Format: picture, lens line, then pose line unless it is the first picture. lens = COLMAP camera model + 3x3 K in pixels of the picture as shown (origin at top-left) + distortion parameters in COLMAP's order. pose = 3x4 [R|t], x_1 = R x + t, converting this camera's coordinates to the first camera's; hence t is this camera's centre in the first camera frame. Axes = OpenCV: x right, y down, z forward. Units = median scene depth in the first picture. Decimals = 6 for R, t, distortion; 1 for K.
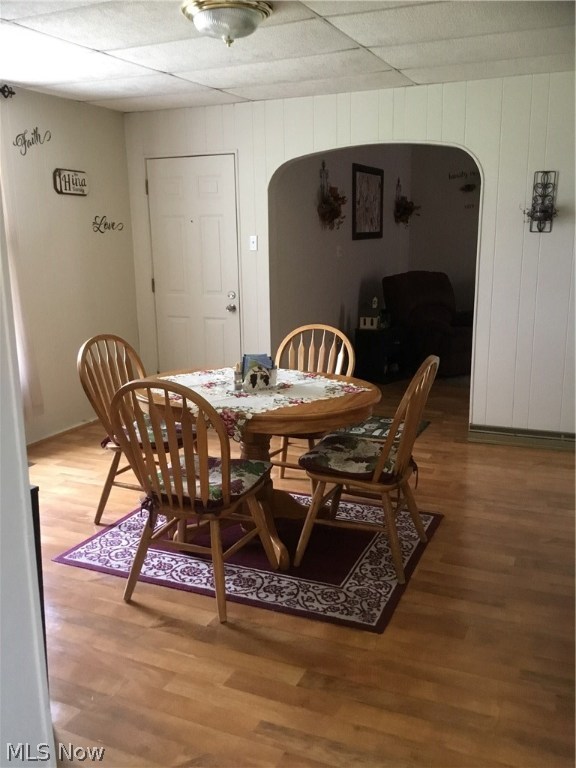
lens RADIAL K [[707.2, 0, 289.4], [0, 707.2, 383.1], [0, 0, 1]] dist [0.011380, 0.000000]
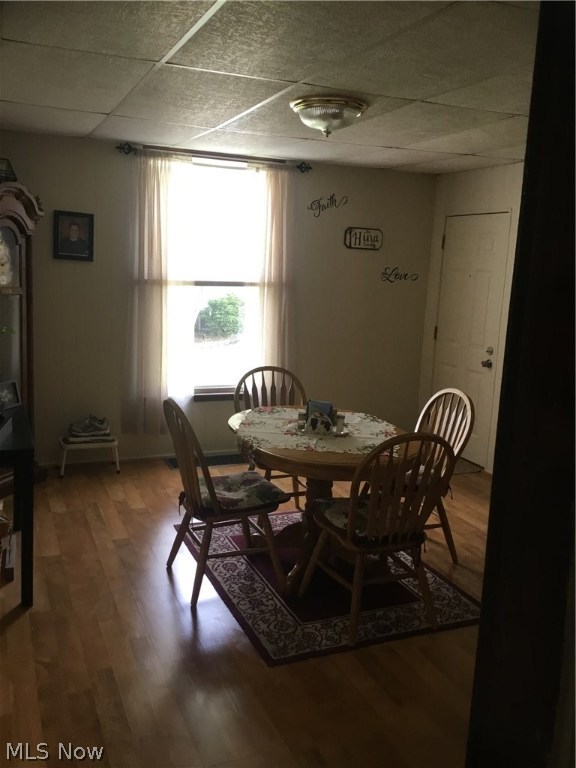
lens RADIAL K [[707.2, 0, 288.0], [0, 707.2, 385.7], [0, 0, 1]] dist [0.011380, 0.000000]
pose [[0.708147, 0.162109, -0.687203, 0.471446], [-0.192517, 0.980740, 0.032968, -0.063805], [0.679312, 0.108952, 0.725717, 0.103647]]
